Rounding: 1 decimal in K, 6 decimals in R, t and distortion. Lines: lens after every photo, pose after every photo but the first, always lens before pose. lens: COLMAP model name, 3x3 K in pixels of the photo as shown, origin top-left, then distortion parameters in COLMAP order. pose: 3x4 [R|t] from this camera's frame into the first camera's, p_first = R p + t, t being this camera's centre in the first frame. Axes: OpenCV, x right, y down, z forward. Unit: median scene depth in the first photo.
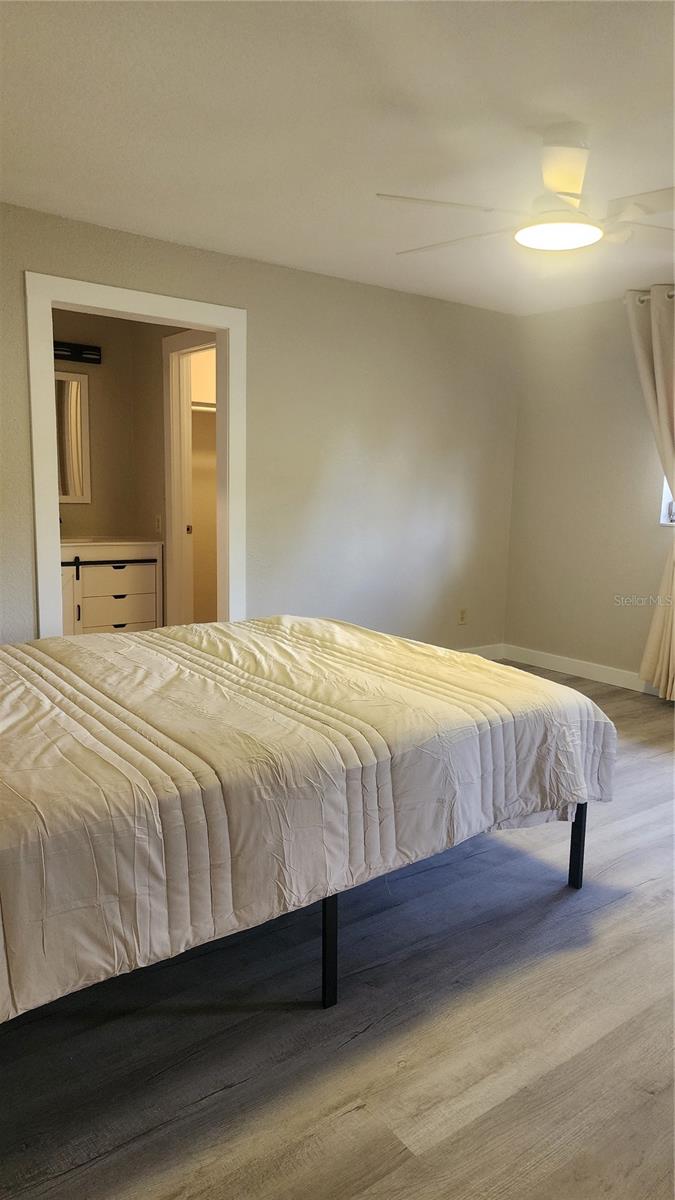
lens RADIAL K [[794.7, 0, 336.0], [0, 794.7, 601.2], [0, 0, 1]] dist [0.085044, -0.069445]
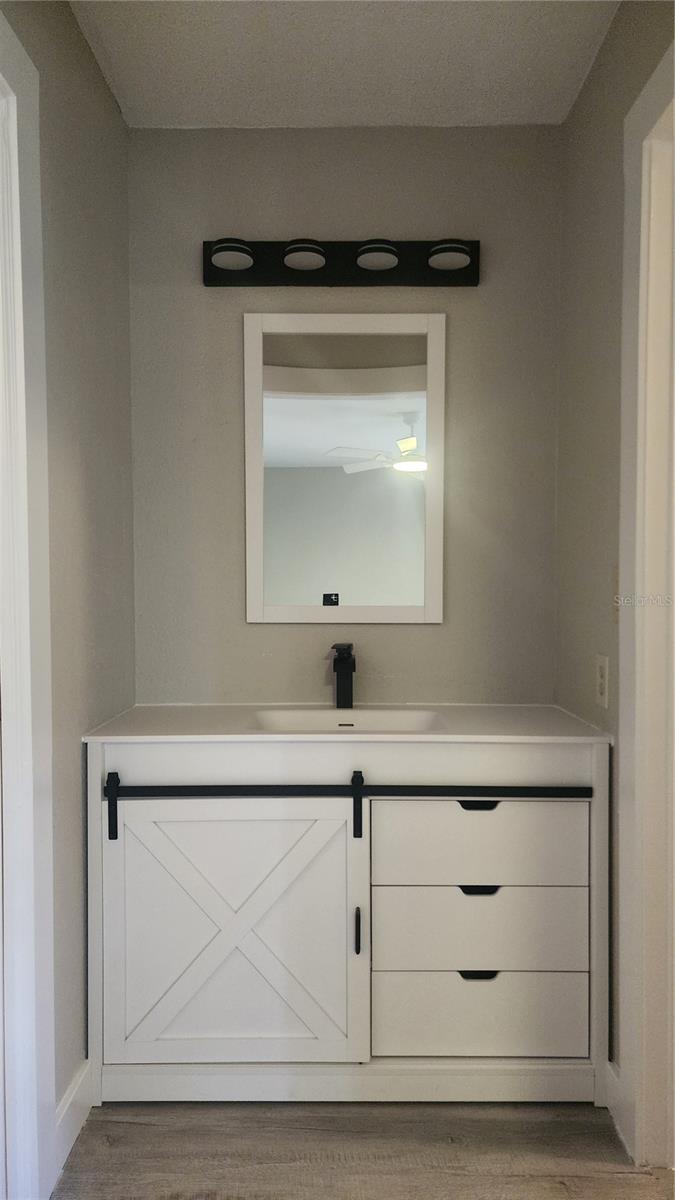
lens RADIAL K [[794.7, 0, 336.0], [0, 794.7, 601.2], [0, 0, 1]] dist [0.085044, -0.069445]
pose [[0.808110, -0.023116, -0.588578, -0.111963], [-0.066871, 0.989169, -0.130662, -0.080615], [0.585224, 0.144948, 0.797811, 0.666175]]
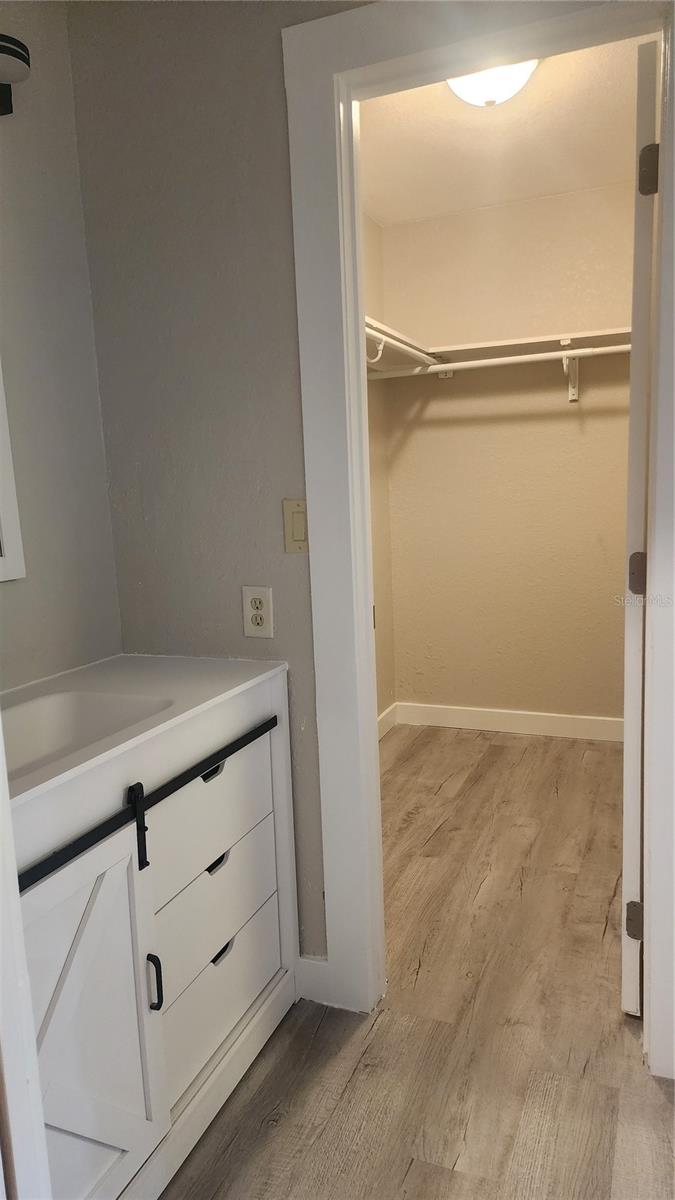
lens RADIAL K [[797.8, 0, 340.8], [0, 797.8, 604.0], [0, 0, 1]] dist [0.070985, -0.059286]
pose [[0.846070, -0.149910, 0.511559, -0.377165], [0.161821, 0.986586, 0.021478, -0.105521], [-0.507917, 0.064609, 0.858979, 0.699318]]
